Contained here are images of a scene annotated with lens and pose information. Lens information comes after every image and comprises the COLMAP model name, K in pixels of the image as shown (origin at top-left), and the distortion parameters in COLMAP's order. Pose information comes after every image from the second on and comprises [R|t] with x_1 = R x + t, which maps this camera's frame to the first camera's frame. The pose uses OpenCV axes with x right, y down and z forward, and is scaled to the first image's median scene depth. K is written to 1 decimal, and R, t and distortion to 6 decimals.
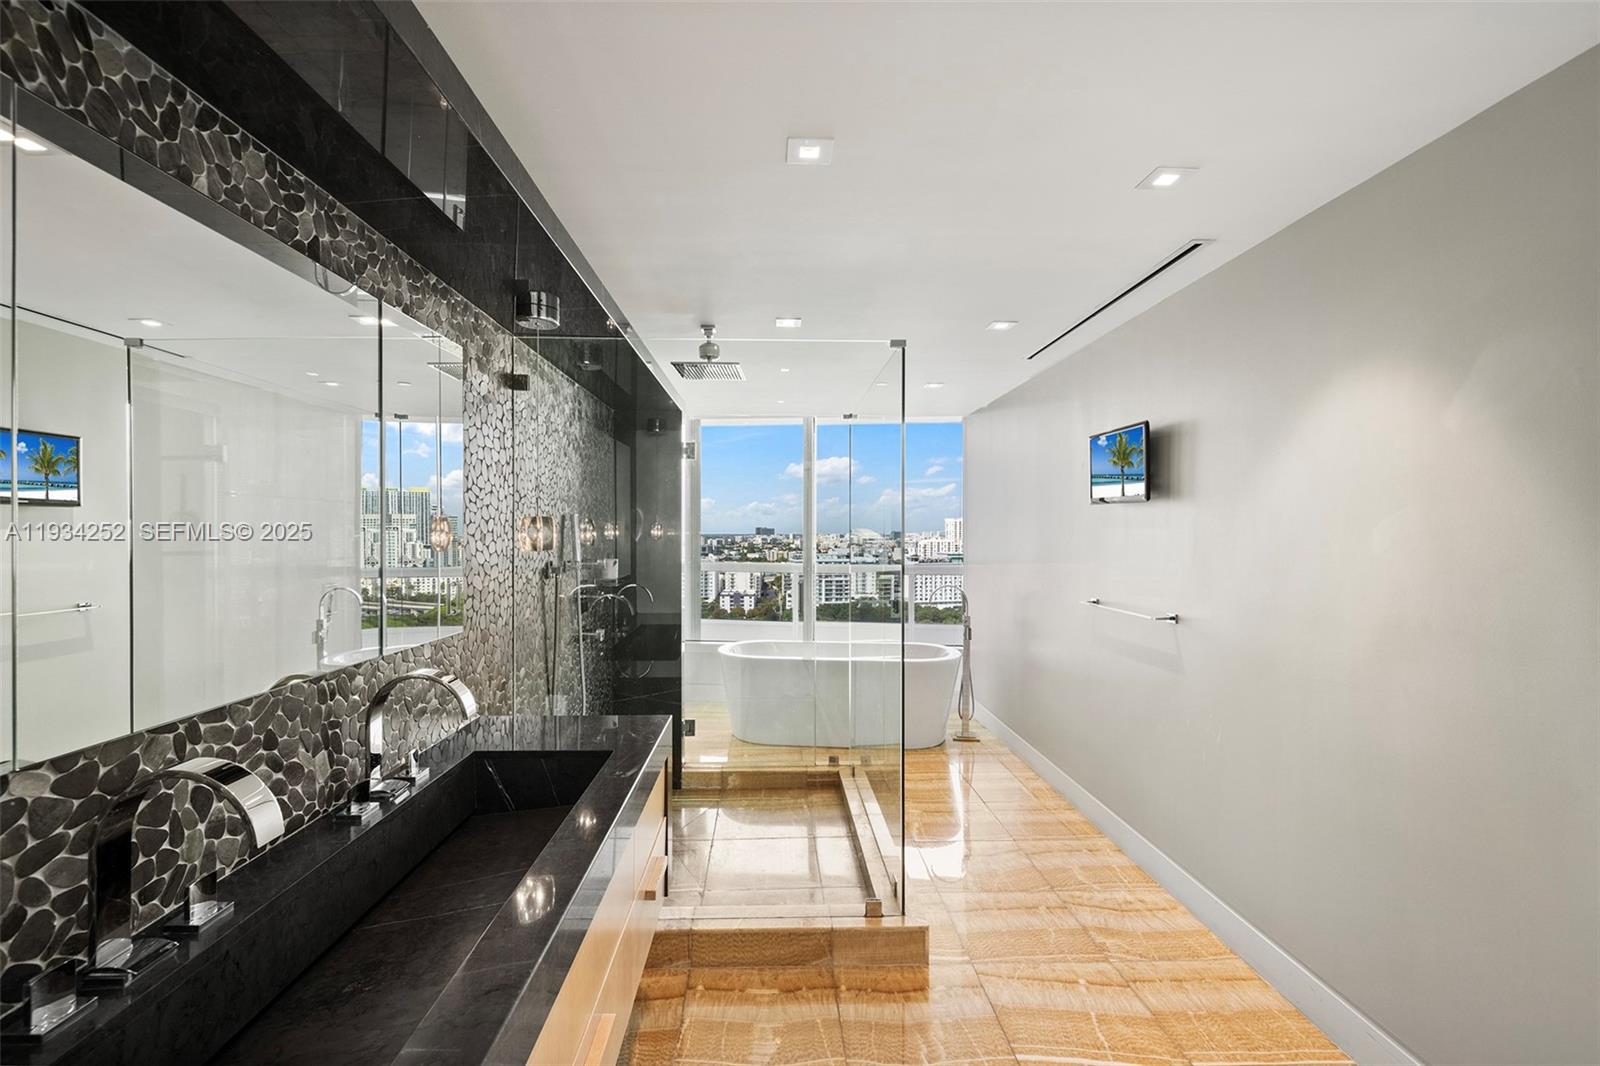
lens RADIAL K [[711.7, 0, 791.1], [0, 711.7, 535.8], [0, 0, 1]] dist [-0.001254, -0.000518]
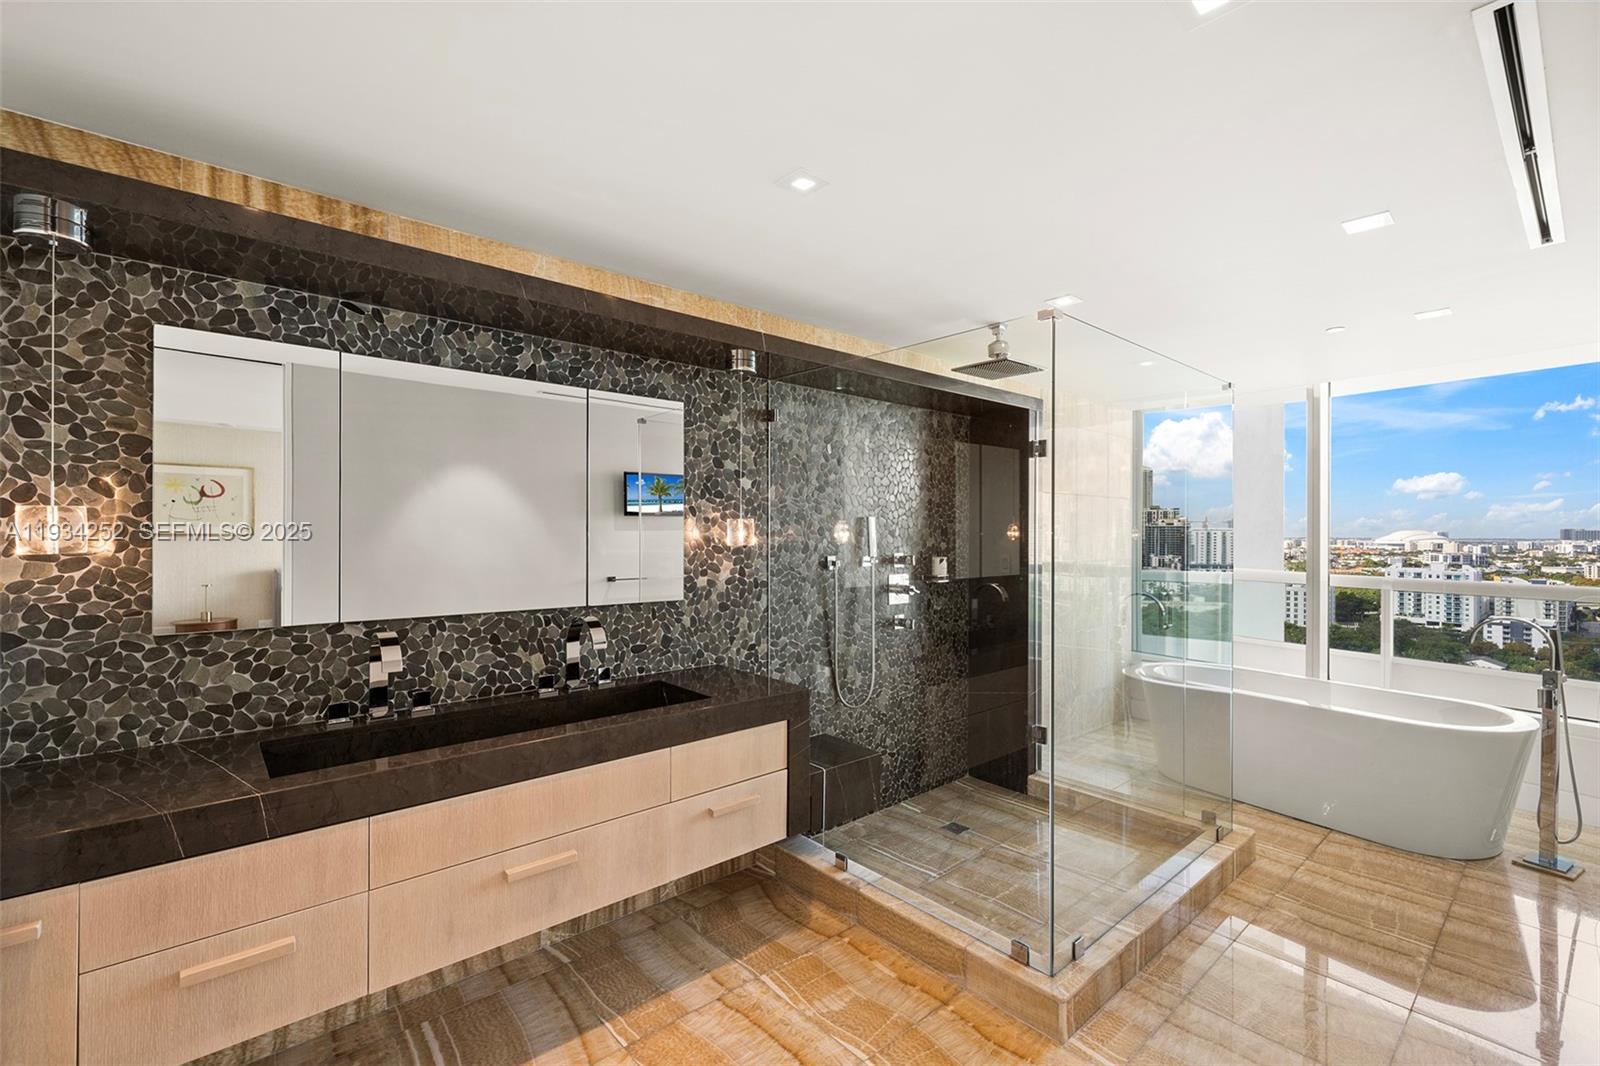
lens RADIAL K [[697.3, 0, 789.0], [0, 697.3, 534.5], [0, 0, 1]] dist [0.000527, 0.000234]
pose [[0.632273, 0.004517, -0.774733, 0.510825], [-0.008200, 0.999966, -0.000862, 0.001527], [0.774703, 0.006898, 0.632288, 0.181960]]
